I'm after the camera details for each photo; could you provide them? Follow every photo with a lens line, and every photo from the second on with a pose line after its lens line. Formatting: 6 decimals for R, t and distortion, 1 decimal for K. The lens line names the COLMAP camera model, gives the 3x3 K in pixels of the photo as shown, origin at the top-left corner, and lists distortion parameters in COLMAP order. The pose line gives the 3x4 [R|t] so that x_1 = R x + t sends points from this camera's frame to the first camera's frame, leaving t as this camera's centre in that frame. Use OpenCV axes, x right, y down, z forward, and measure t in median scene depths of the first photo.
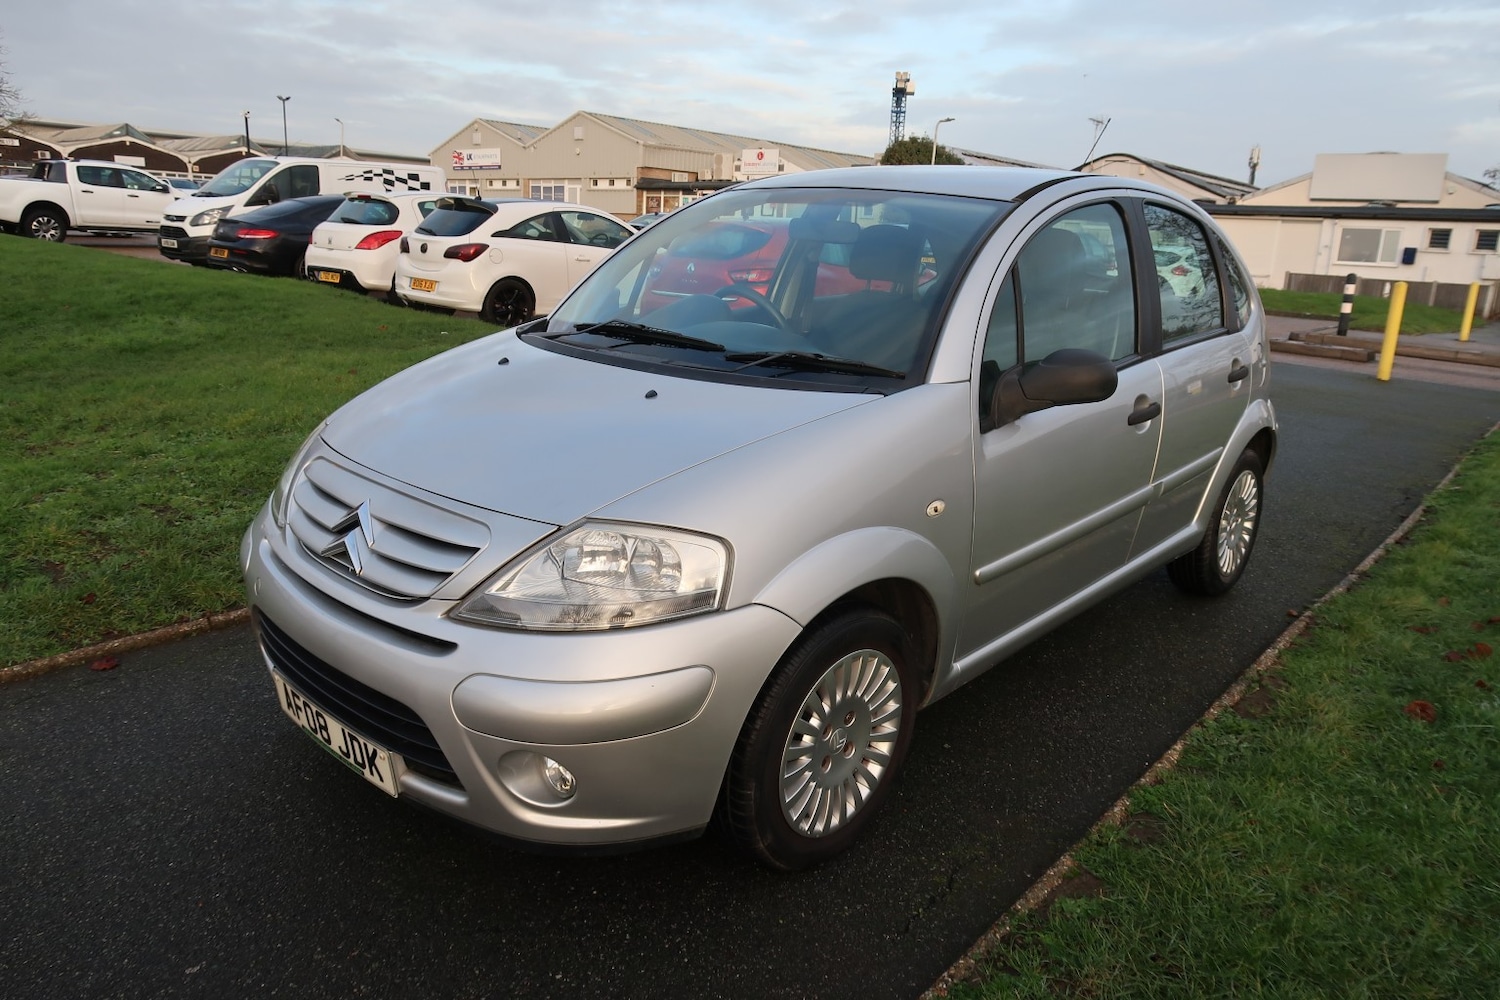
lens RADIAL K [[1037.2, 0, 751.7], [0, 1037.2, 498.5], [0, 0, 1]] dist [-0.028760, 0.013430]
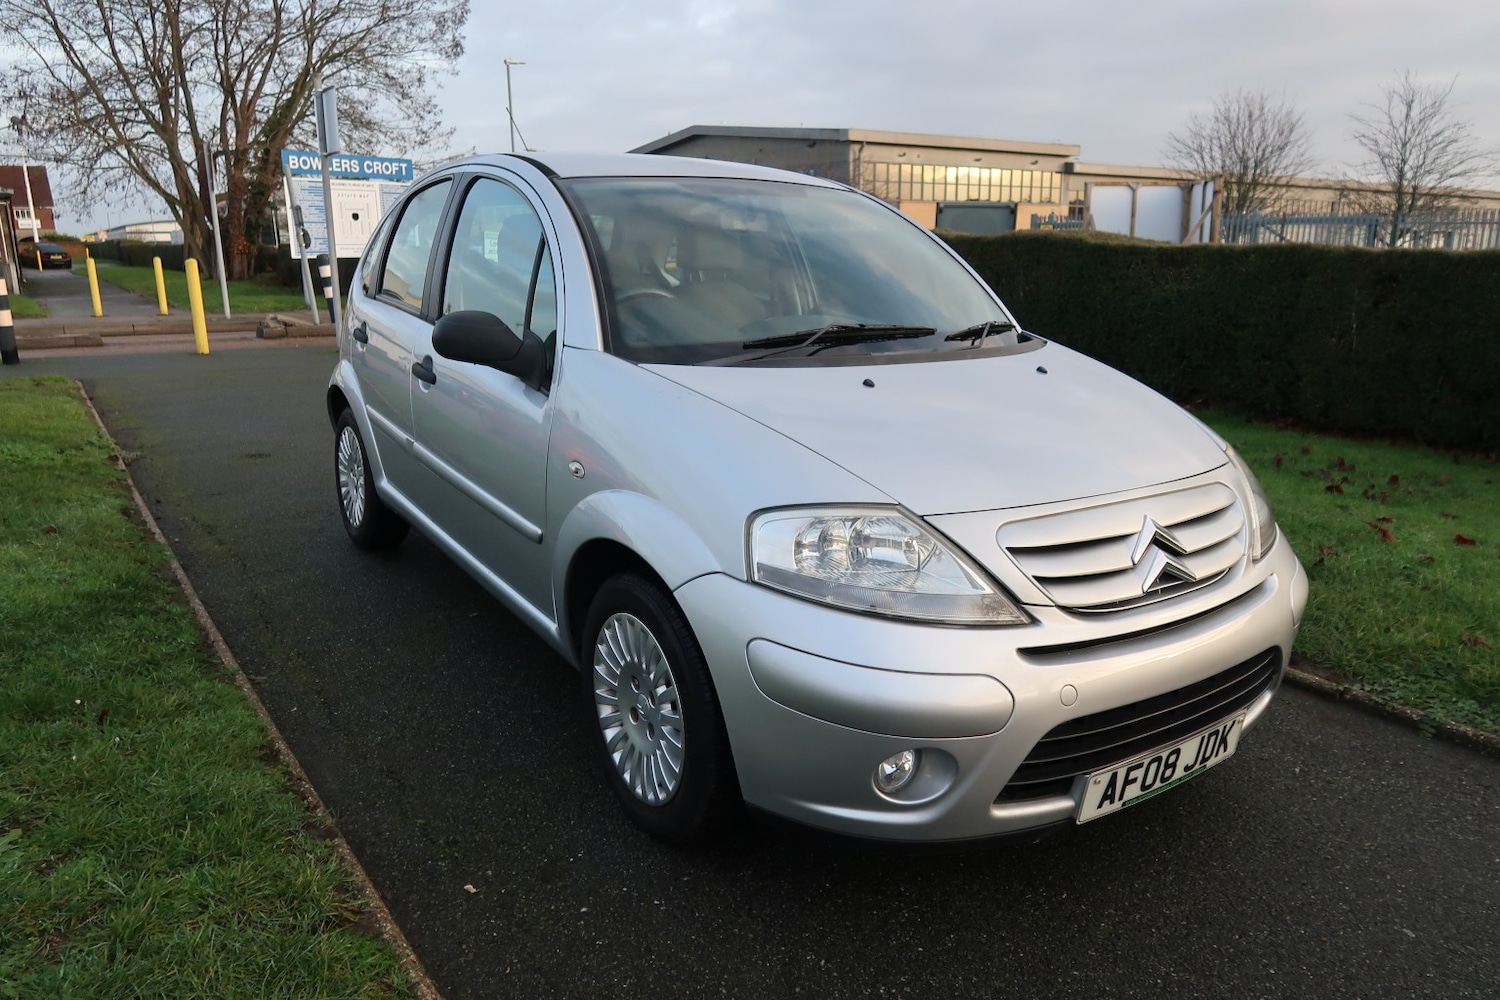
lens RADIAL K [[1037.2, 0, 737.1], [0, 1037.2, 511.3], [0, 0, 1]] dist [-0.028760, 0.013430]
pose [[0.239759, -0.290670, 0.926297, -1.005659], [0.259327, 0.938632, 0.227417, -0.237651], [-0.935556, 0.185689, 0.300424, 0.801806]]
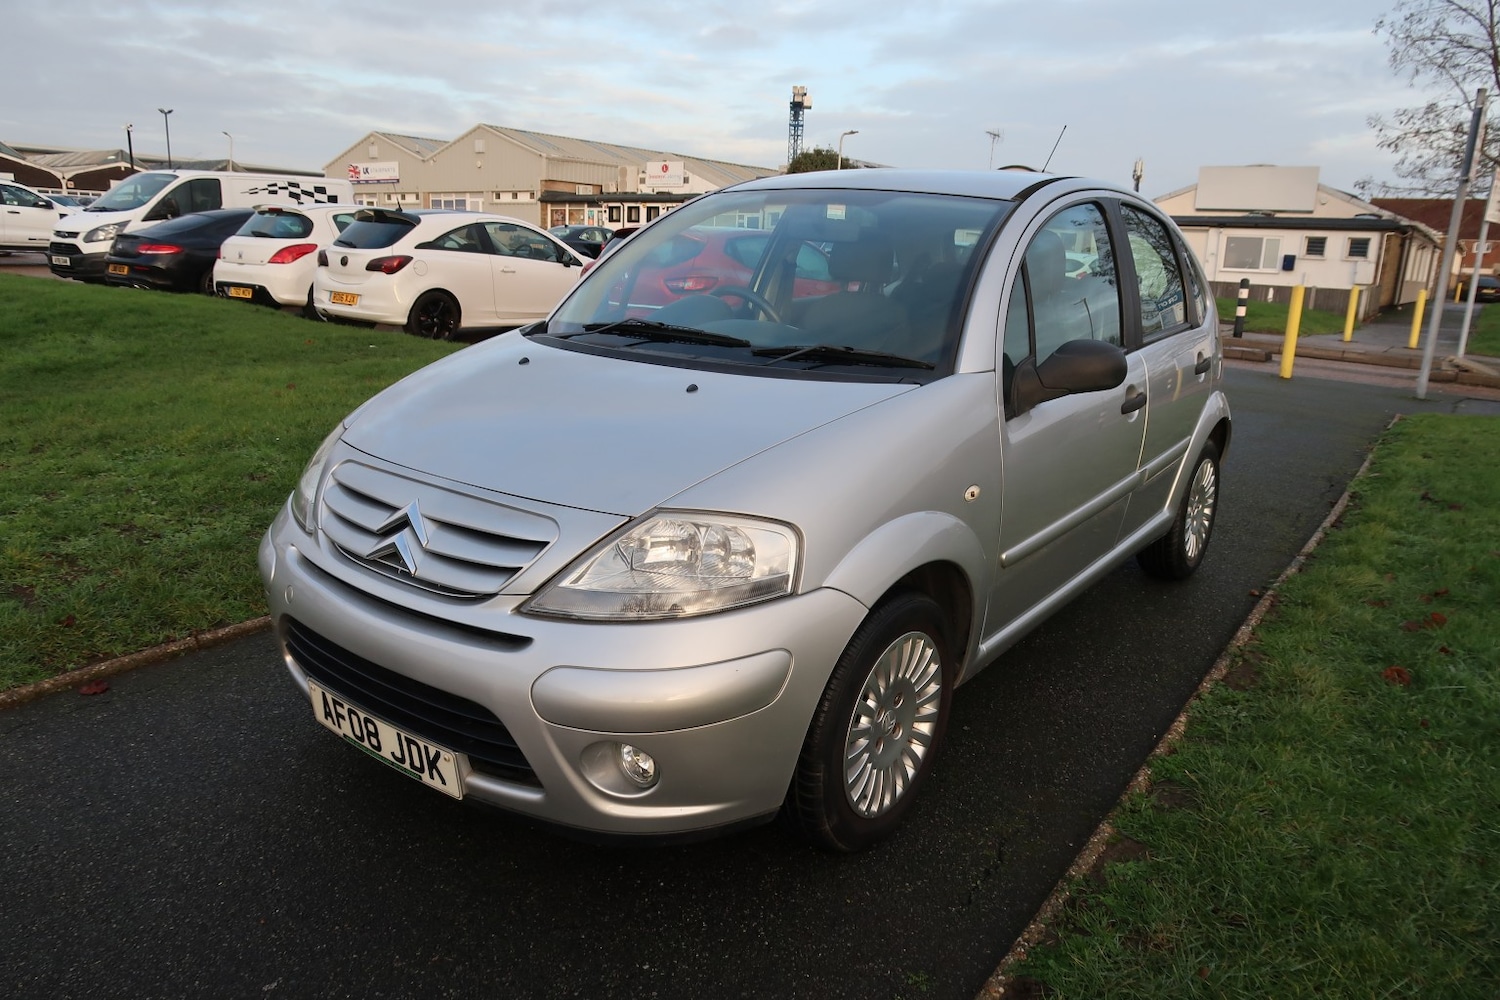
lens RADIAL K [[1037.2, 0, 749.7], [0, 1037.2, 500.9], [0, 0, 1]] dist [-0.028760, 0.013430]
pose [[0.995763, -0.028711, 0.087360, -0.106056], [0.029609, 0.999521, -0.009008, 0.015210], [-0.087060, 0.011556, 0.996136, -0.007840]]
